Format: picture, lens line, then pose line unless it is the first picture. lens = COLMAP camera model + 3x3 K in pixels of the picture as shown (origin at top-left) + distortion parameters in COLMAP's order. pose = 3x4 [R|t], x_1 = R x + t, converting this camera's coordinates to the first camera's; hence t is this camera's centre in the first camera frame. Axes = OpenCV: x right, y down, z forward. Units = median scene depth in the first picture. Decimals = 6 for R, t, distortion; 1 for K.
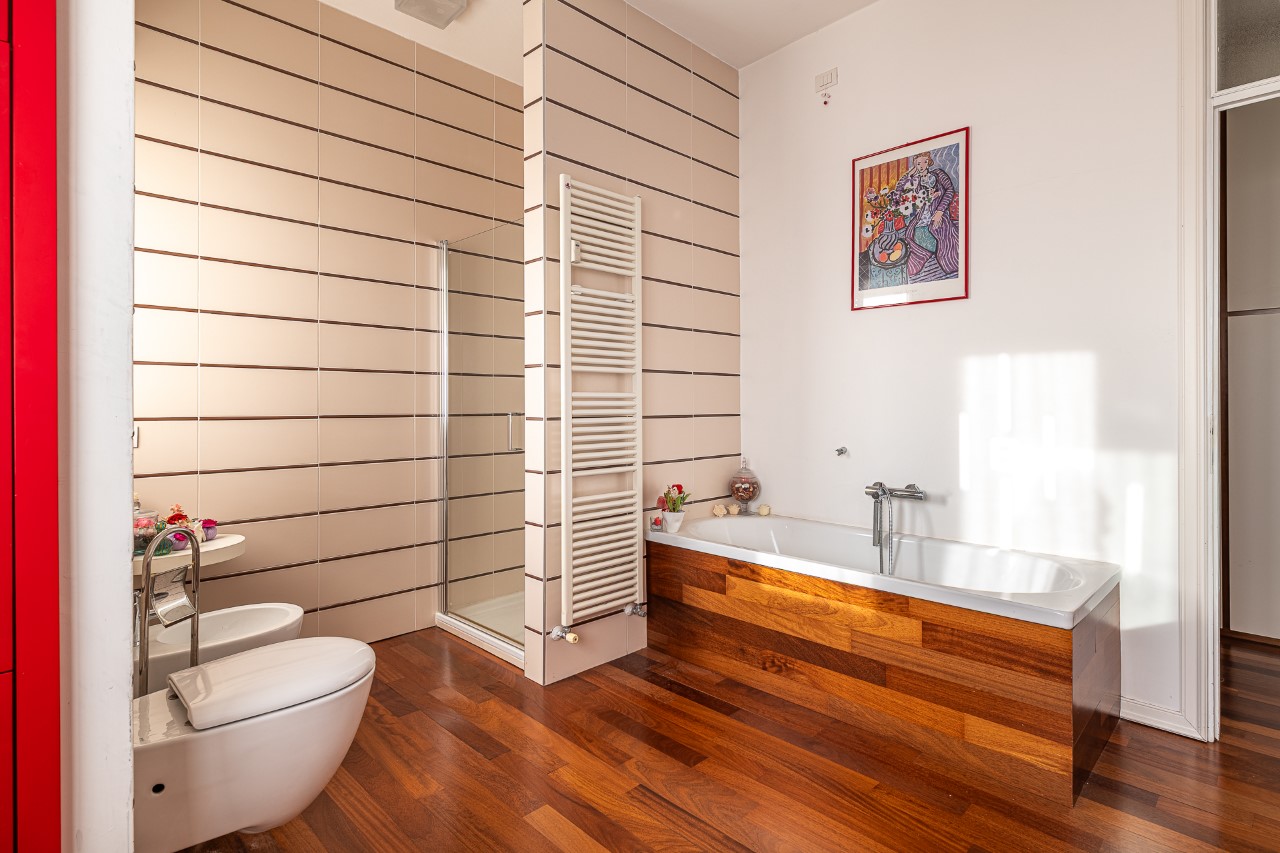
lens RADIAL K [[635.2, 0, 638.6], [0, 635.2, 402.9], [0, 0, 1]] dist [0.000462, 0.000035]
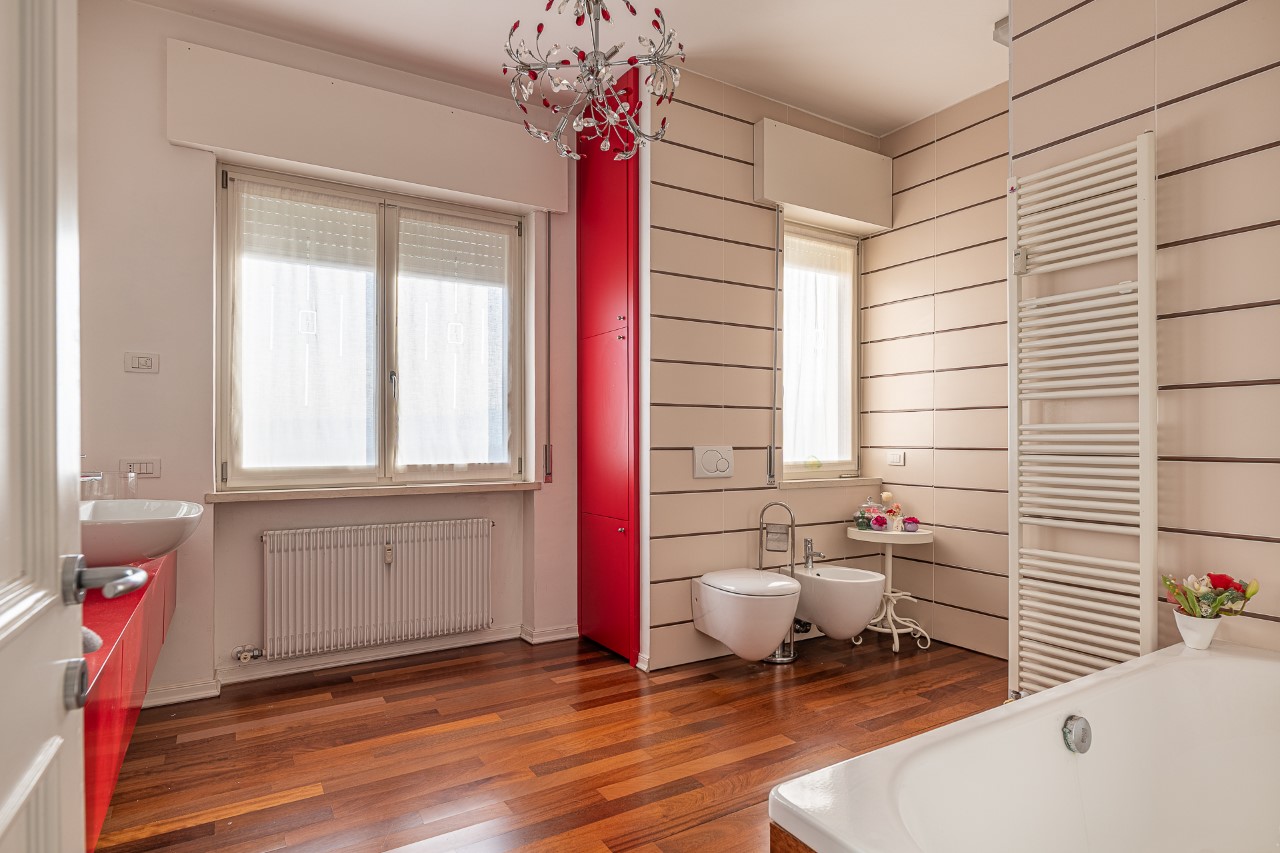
lens RADIAL K [[689.6, 0, 640.0], [0, 689.6, 426.5], [0, 0, 1]] dist [0.002341, 0.000715]
pose [[-0.235687, -0.009781, -0.971780, 0.842357], [-0.003377, 0.999952, -0.009245, -0.003011], [0.971823, 0.001103, -0.235709, 0.648633]]
